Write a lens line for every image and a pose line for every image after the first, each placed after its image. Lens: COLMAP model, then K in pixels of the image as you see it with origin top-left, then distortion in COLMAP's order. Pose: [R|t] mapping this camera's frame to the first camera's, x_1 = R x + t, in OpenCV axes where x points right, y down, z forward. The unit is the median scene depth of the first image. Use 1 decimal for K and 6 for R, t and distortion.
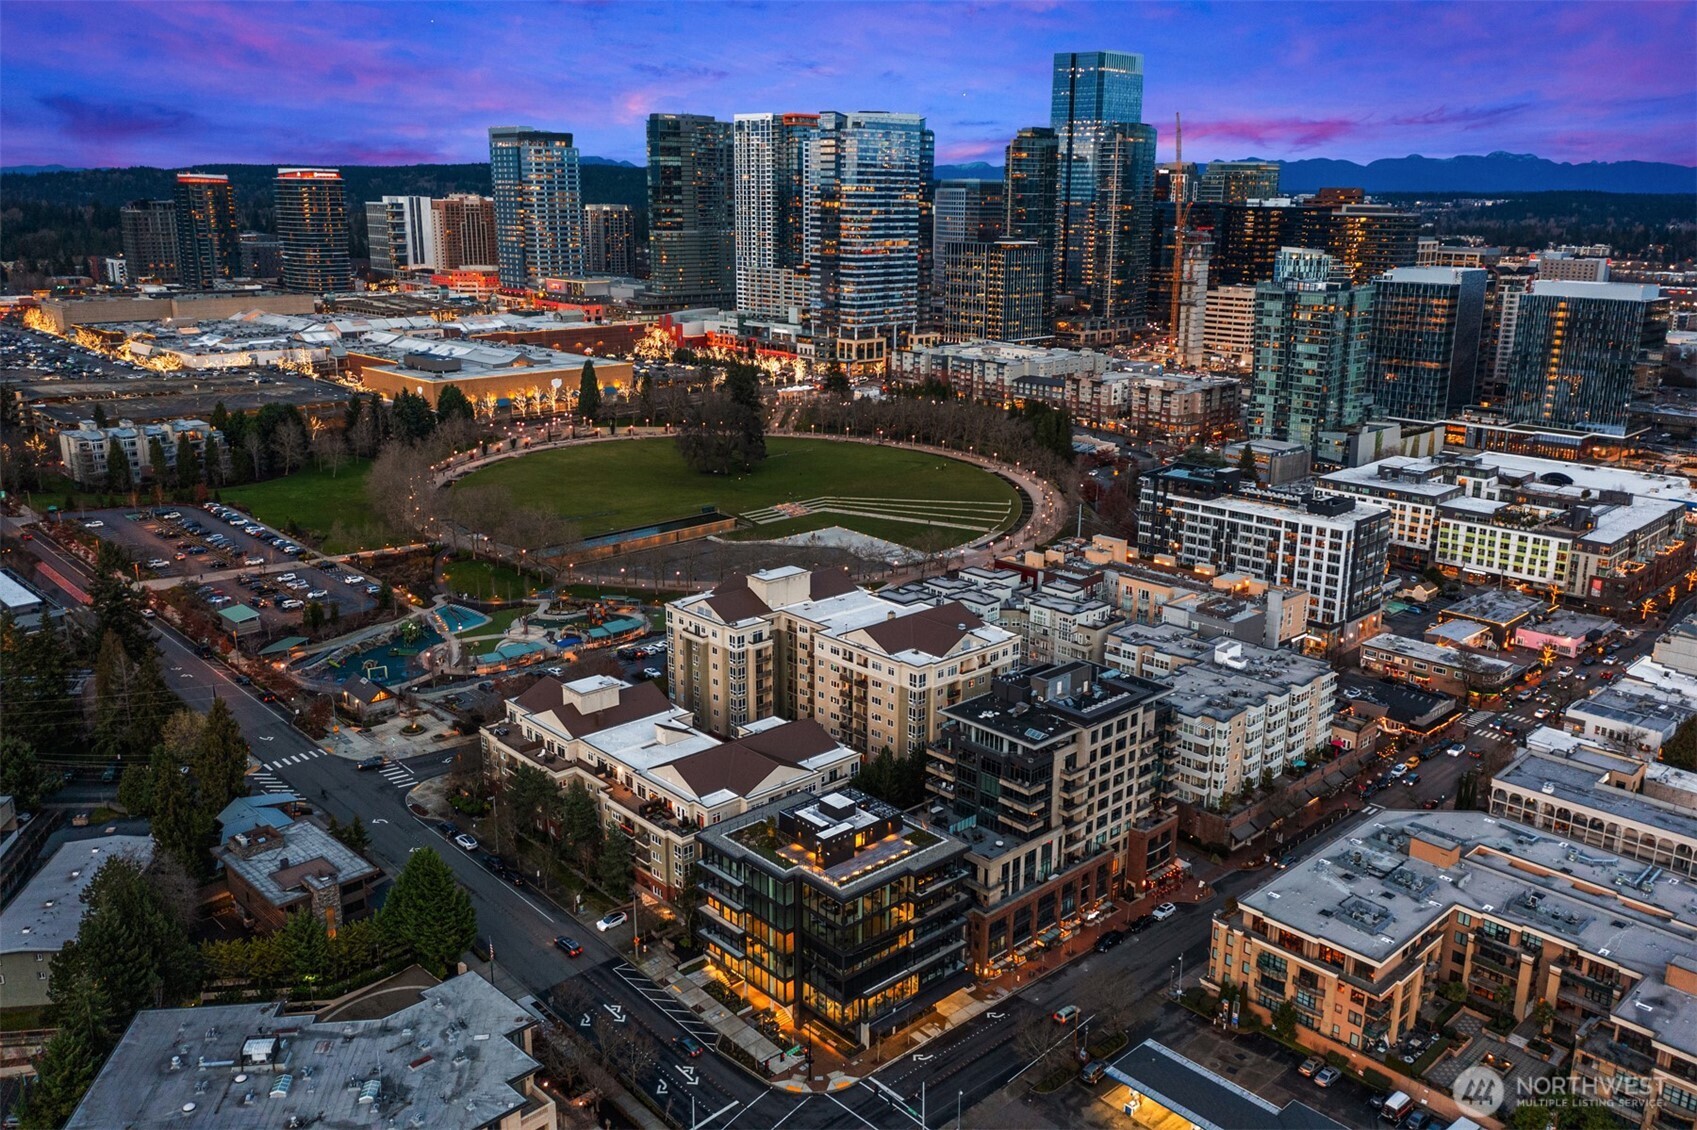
lens RADIAL K [[1342.1, 0, 848.5], [0, 1342.1, 565.0], [0, 0, 1]] dist [-0.010796, -0.001901]
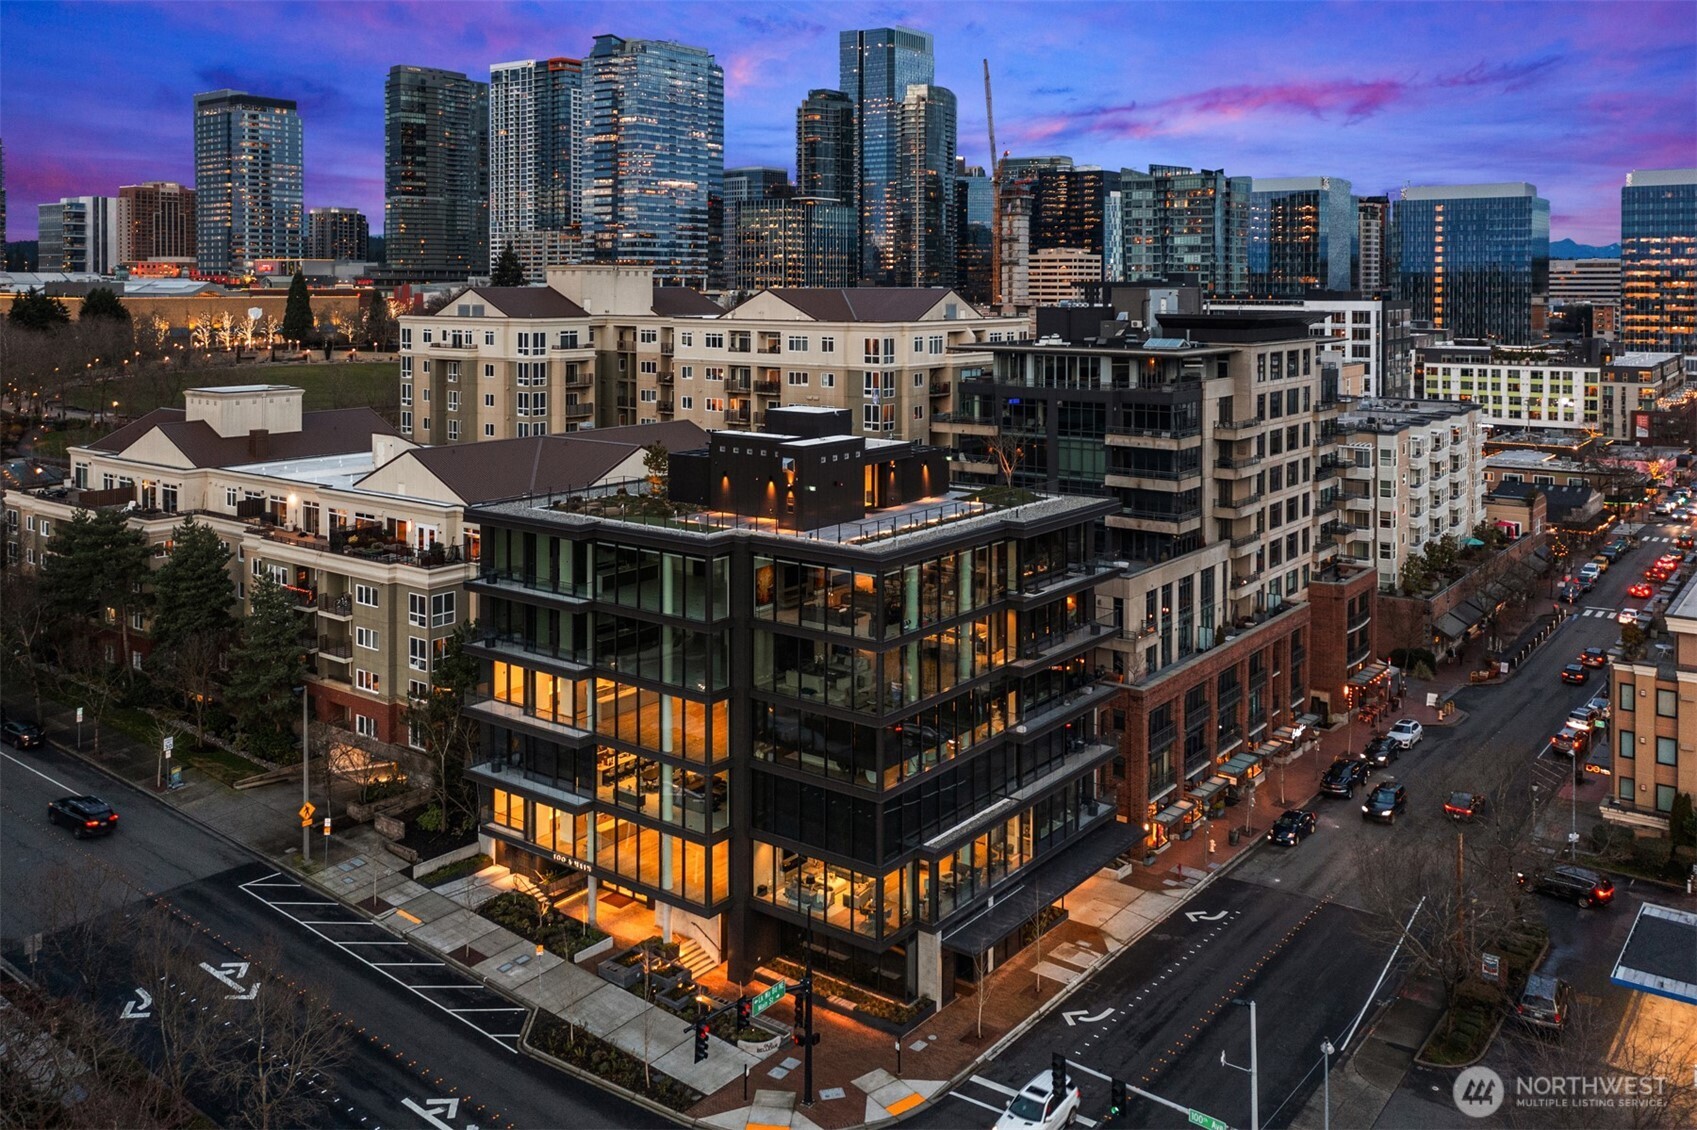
lens RADIAL K [[1416.3, 0, 848.6], [0, 1416.3, 299.1], [0, 0, 1]] dist [-0.006923, 0.003213]
pose [[0.984873, -0.005718, 0.173183, -0.054473], [0.049053, 0.967771, -0.247008, 0.187157], [-0.166189, 0.251767, 0.953412, 0.408245]]
